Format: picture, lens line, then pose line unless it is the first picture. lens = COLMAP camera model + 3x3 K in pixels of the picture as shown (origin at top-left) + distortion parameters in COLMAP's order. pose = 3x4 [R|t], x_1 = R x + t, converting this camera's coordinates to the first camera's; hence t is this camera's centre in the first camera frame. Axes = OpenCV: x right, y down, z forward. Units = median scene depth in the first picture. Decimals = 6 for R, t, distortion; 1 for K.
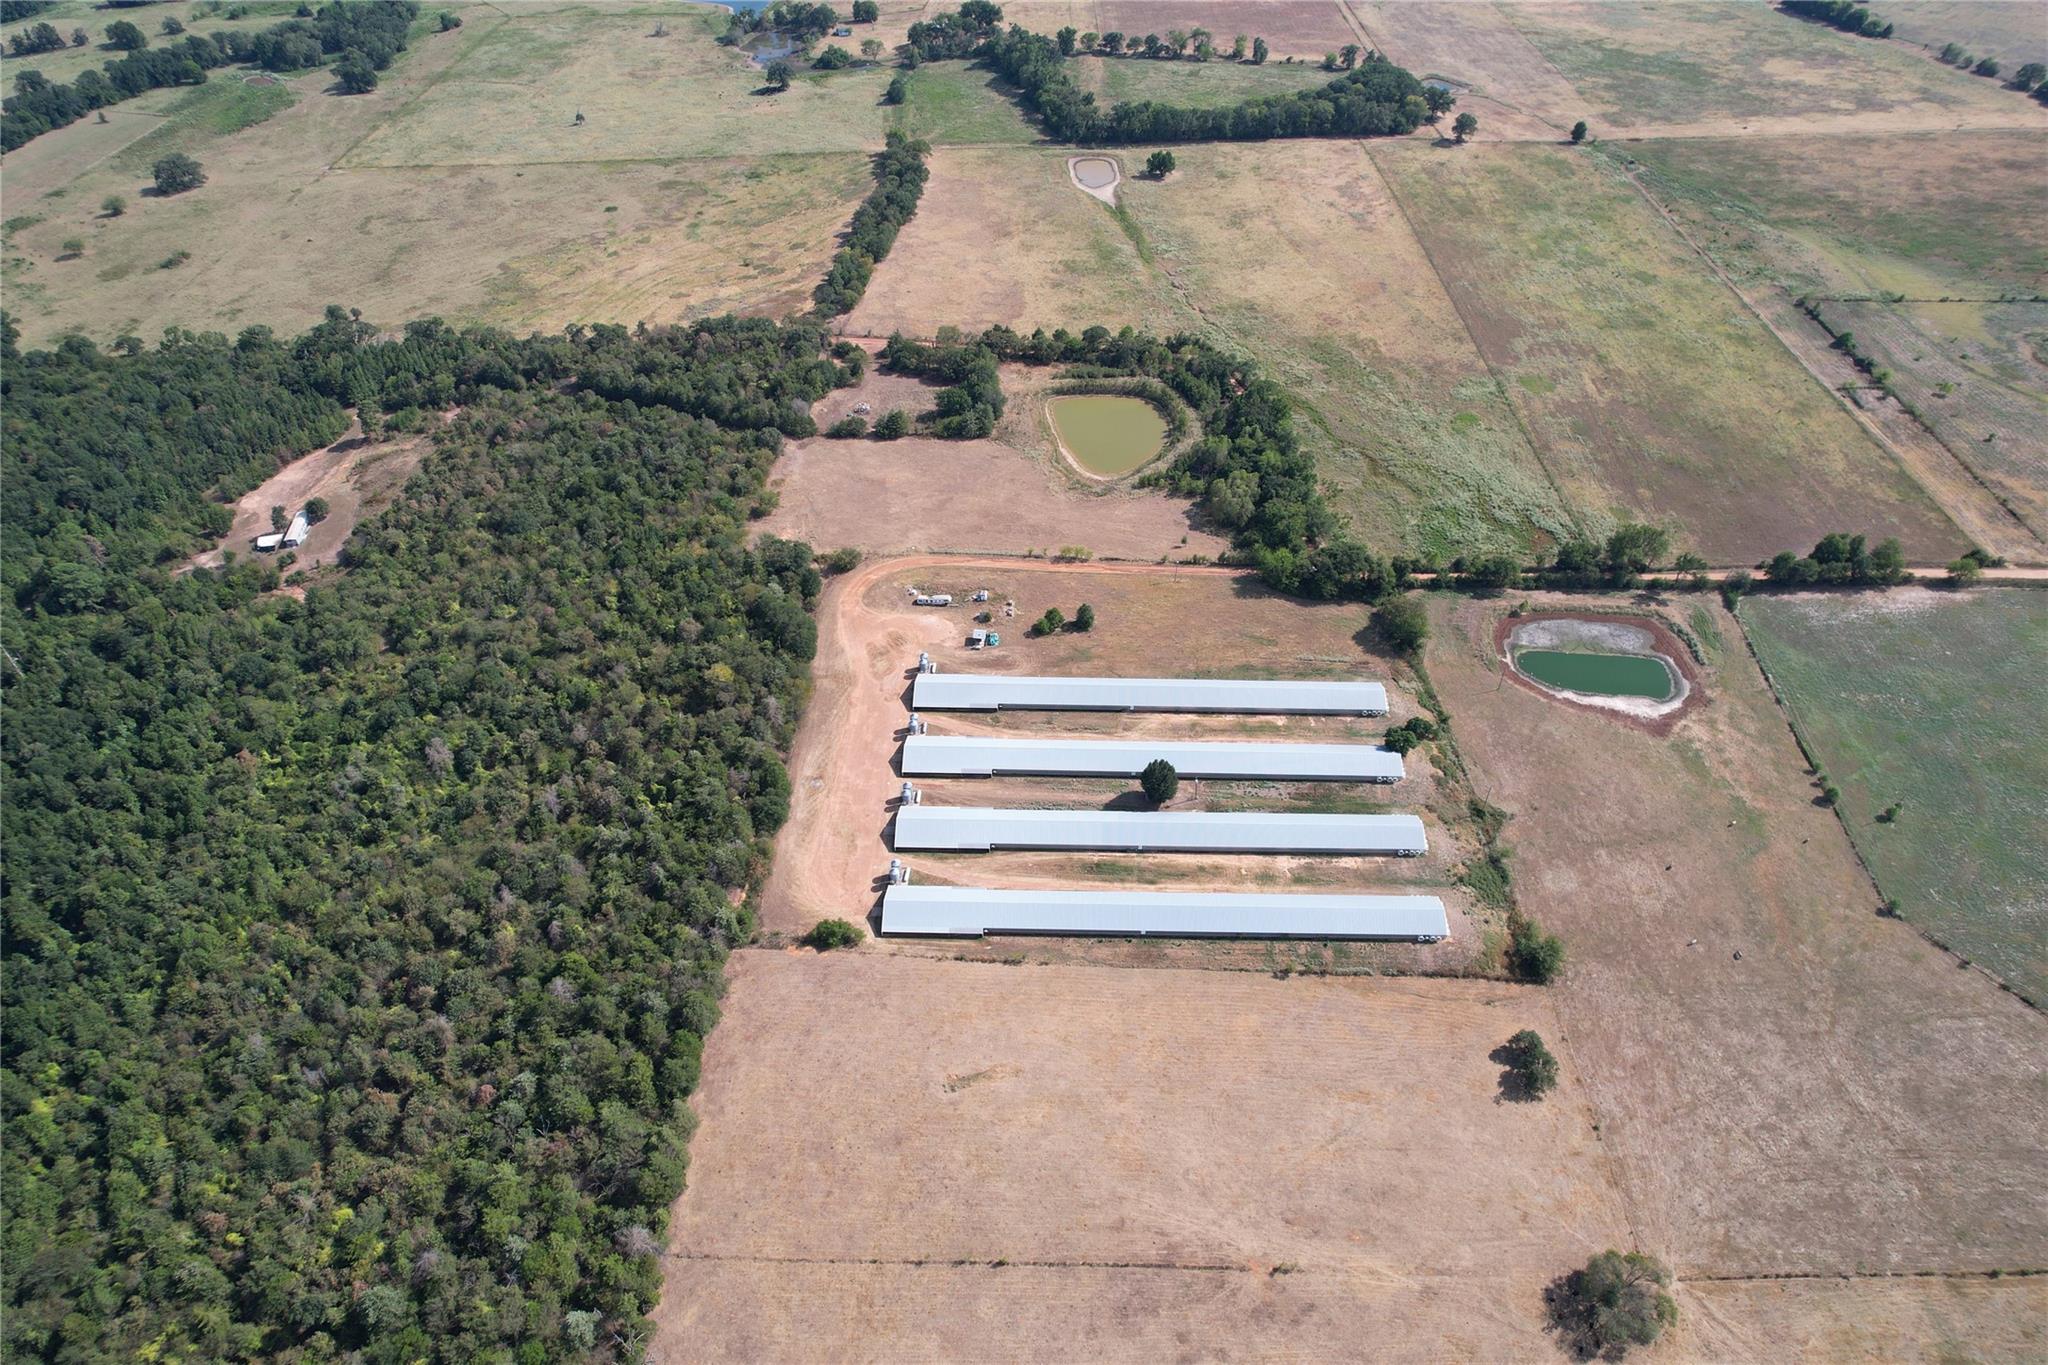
lens RADIAL K [[1303.5, 0, 1029.4], [0, 1303.5, 698.5], [0, 0, 1]] dist [-0.087600, 0.077774]
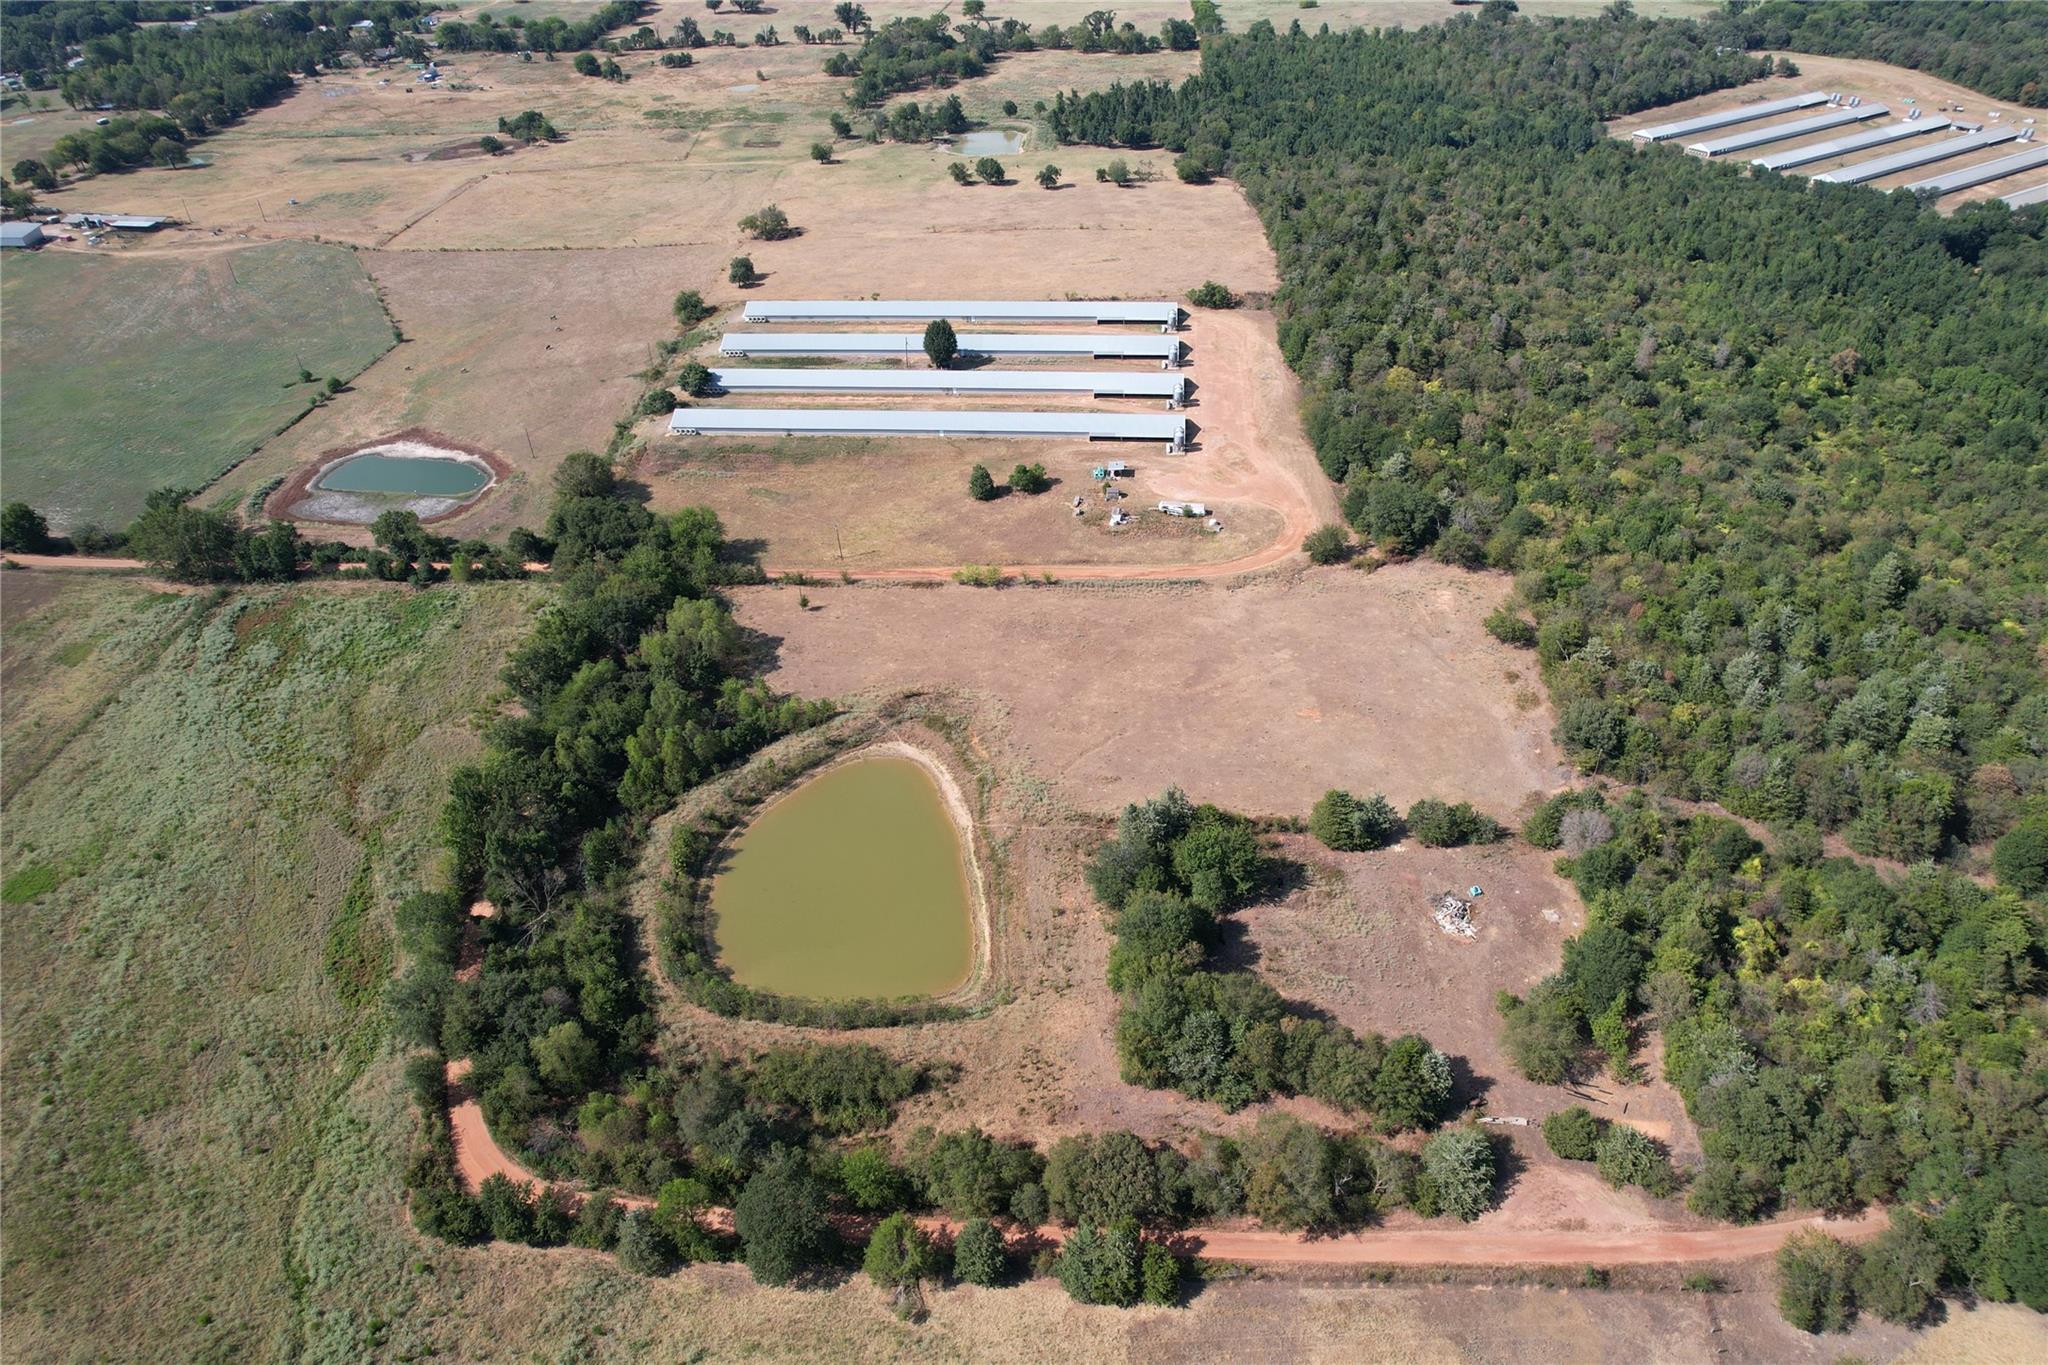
lens RADIAL K [[1303.5, 0, 1029.4], [0, 1303.5, 698.5], [0, 0, 1]] dist [-0.087600, 0.077774]
pose [[-0.998335, 0.007980, 0.057135, -0.028719], [0.057579, 0.199174, 0.978271, -0.793766], [-0.003573, 0.979932, -0.199302, 1.283086]]
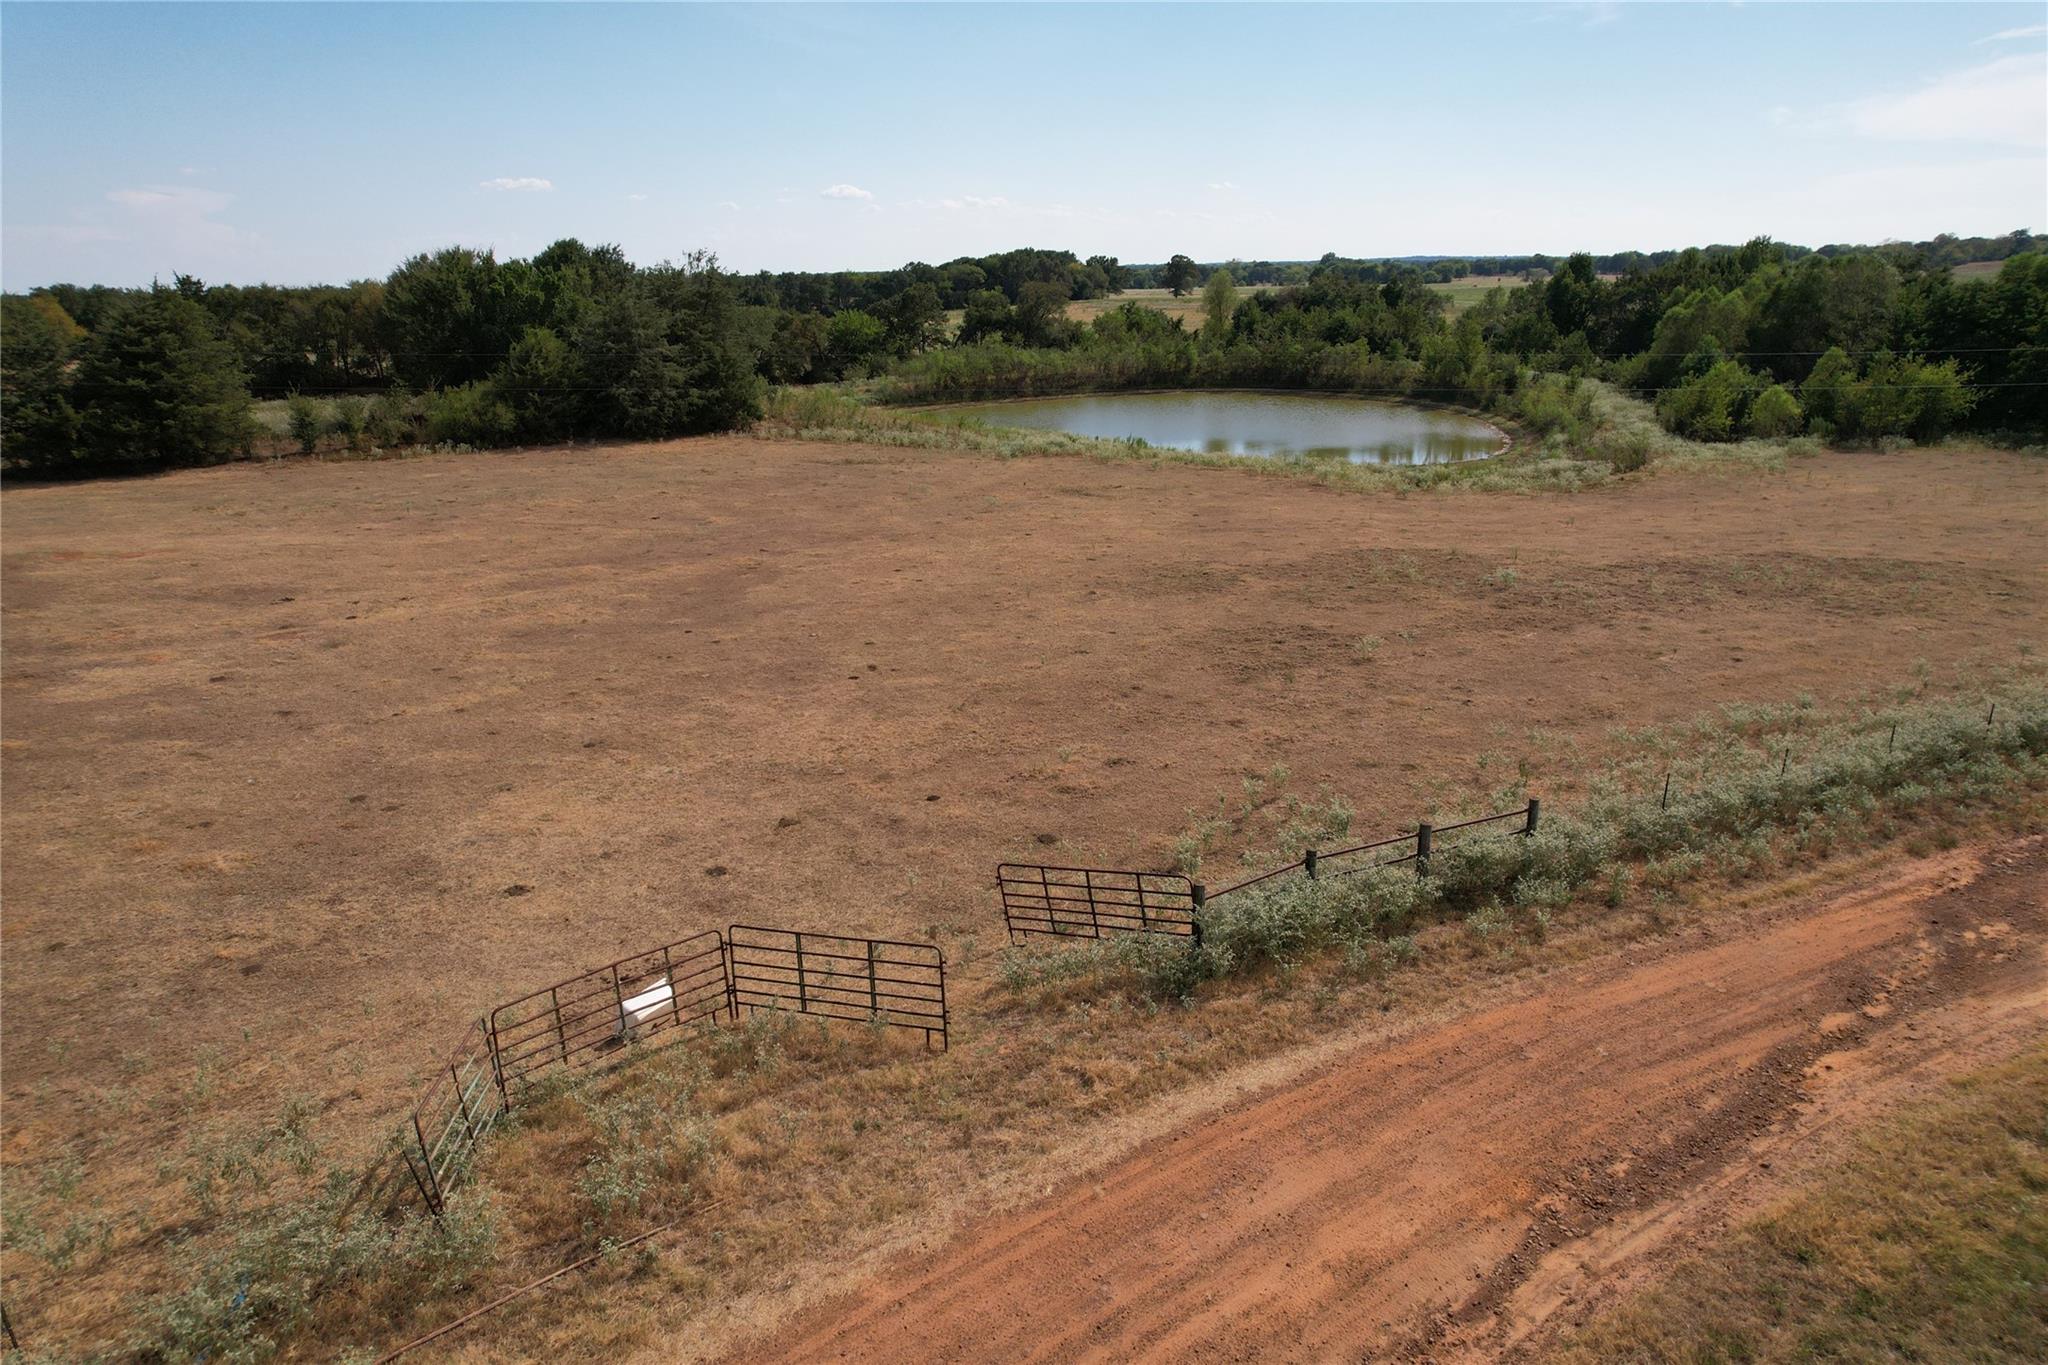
lens RADIAL K [[1303.5, 0, 1029.4], [0, 1303.5, 698.5], [0, 0, 1]] dist [-0.087600, 0.077774]
pose [[0.879326, -0.154944, 0.450308, -0.103887], [0.325475, 0.885809, -0.330770, -0.116823], [-0.347637, 0.437418, 0.829345, 1.045365]]
